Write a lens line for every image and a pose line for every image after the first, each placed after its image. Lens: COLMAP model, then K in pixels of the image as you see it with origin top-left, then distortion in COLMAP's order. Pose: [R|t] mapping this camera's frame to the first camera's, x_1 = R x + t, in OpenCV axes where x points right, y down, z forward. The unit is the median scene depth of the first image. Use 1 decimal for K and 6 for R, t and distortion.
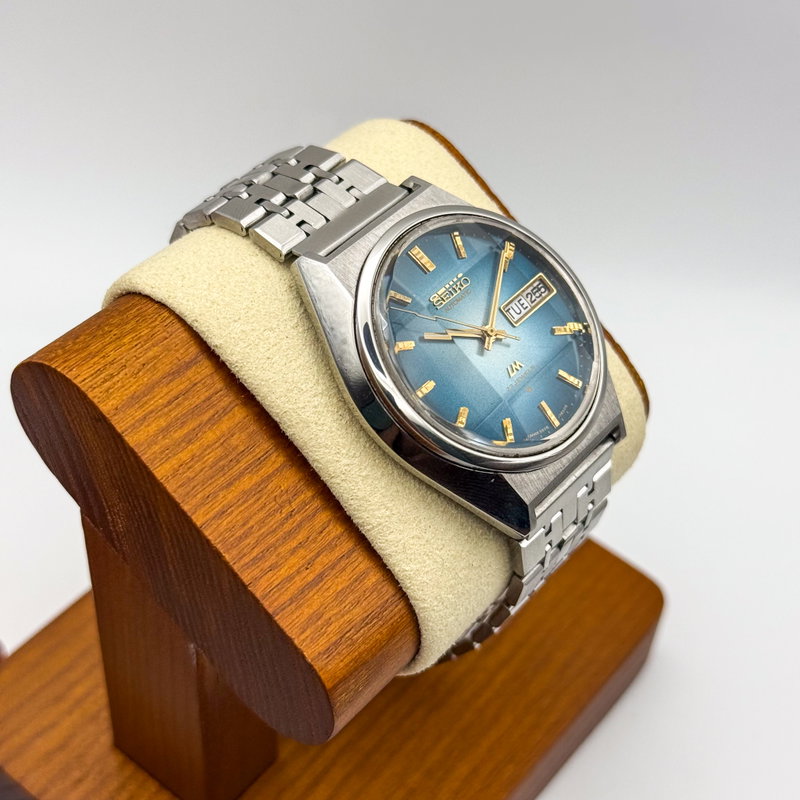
lens RADIAL K [[1606.2, 0, 401.0], [0, 1606.2, 399.1], [0, 0, 1]] dist [0.154910, 0.000000]
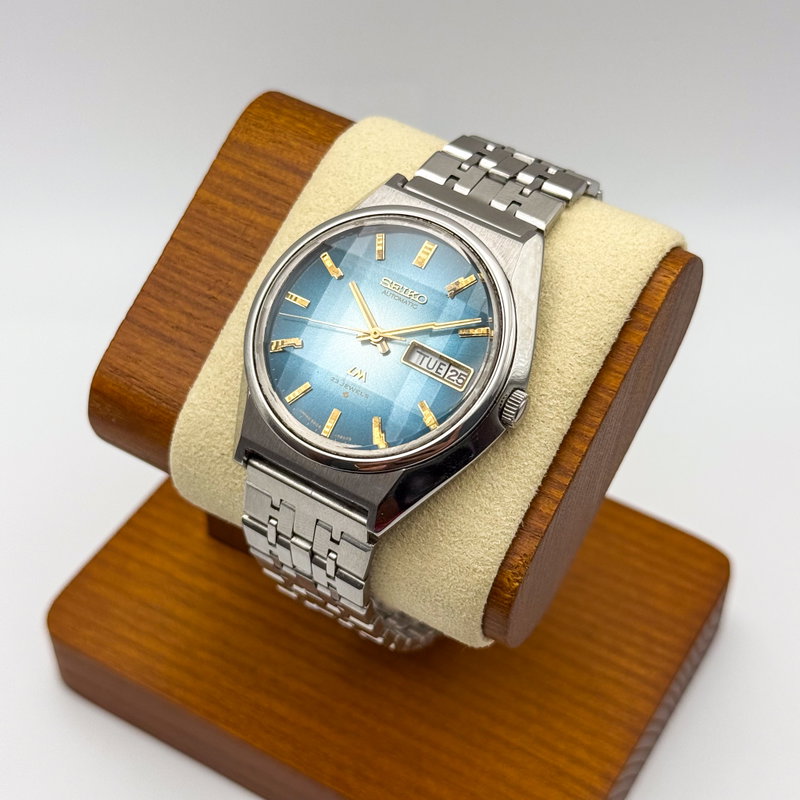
lens RADIAL K [[1606.2, 0, 398.9], [0, 1606.2, 398.7], [0, 0, 1]] dist [0.154910, 0.000000]
pose [[0.131980, 0.660321, -0.739295, 0.872135], [-0.708642, 0.584352, 0.395422, -0.449609], [0.693114, 0.471708, 0.545054, 0.492845]]
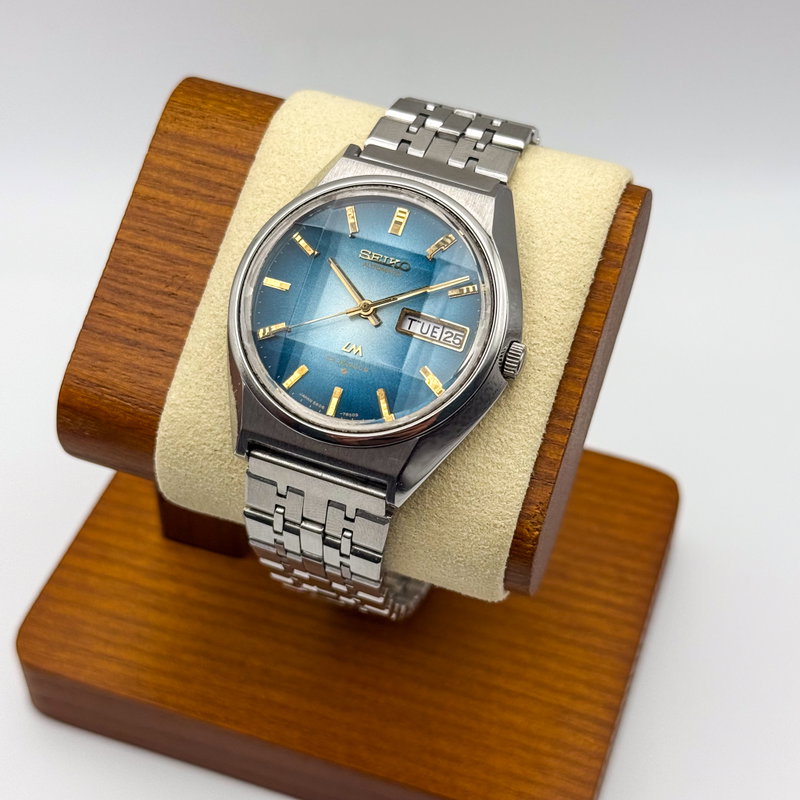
lens RADIAL K [[1606.2, 0, 400.2], [0, 1606.2, 396.4], [0, 0, 1]] dist [0.154910, 0.000000]
pose [[0.330576, 0.640612, -0.693063, 0.833761], [-0.668504, 0.677304, 0.307184, -0.343574], [0.666200, 0.361768, 0.652152, 0.388831]]
